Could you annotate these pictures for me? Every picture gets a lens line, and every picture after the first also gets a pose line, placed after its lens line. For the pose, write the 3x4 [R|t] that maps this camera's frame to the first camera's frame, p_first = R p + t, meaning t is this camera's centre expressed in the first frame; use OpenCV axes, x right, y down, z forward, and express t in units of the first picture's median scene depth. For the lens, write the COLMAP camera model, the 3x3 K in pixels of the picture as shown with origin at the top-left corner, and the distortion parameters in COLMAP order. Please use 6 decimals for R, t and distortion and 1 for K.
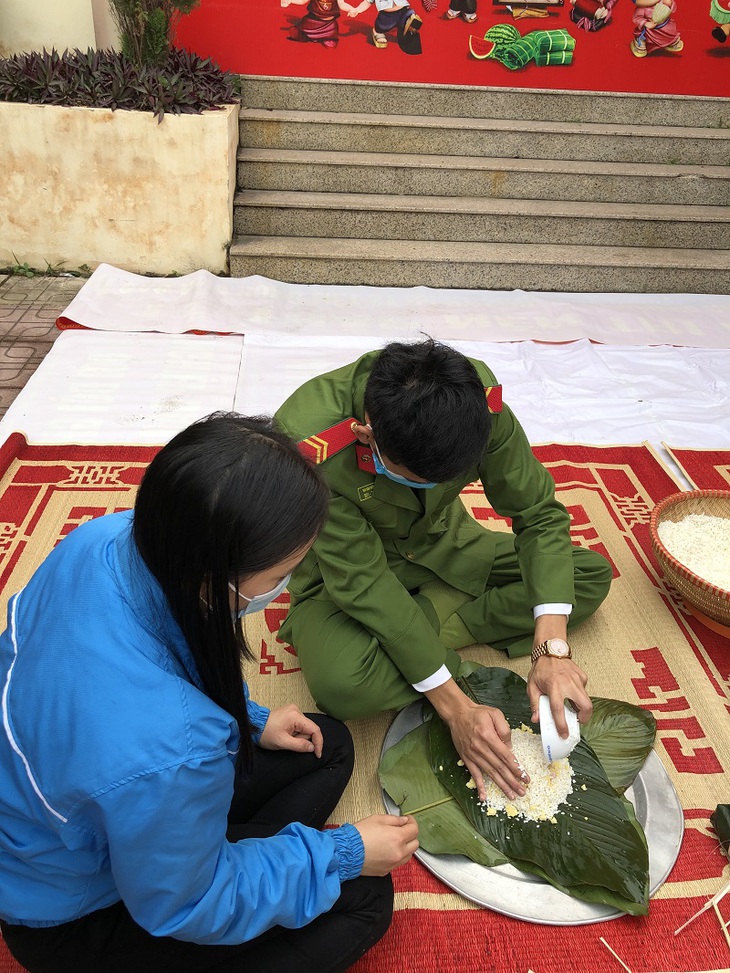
lens RADIAL K [[785.3, 0, 361.7], [0, 785.3, 489.5], [0, 0, 1]] dist [0.027780, -0.020470]
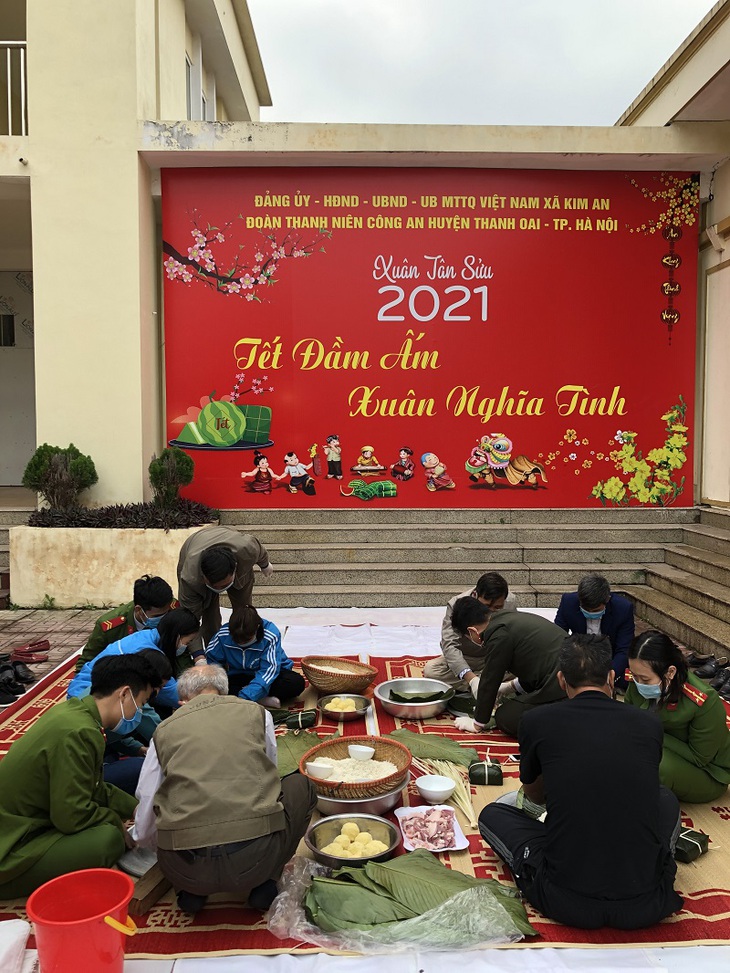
lens RADIAL K [[785.3, 0, 369.9], [0, 785.3, 489.3], [0, 0, 1]] dist [0.027780, -0.020470]
pose [[0.997300, -0.048106, -0.055490, 0.320945], [0.016240, 0.881345, -0.472195, 0.336181], [0.071621, 0.470019, 0.879746, -0.669580]]
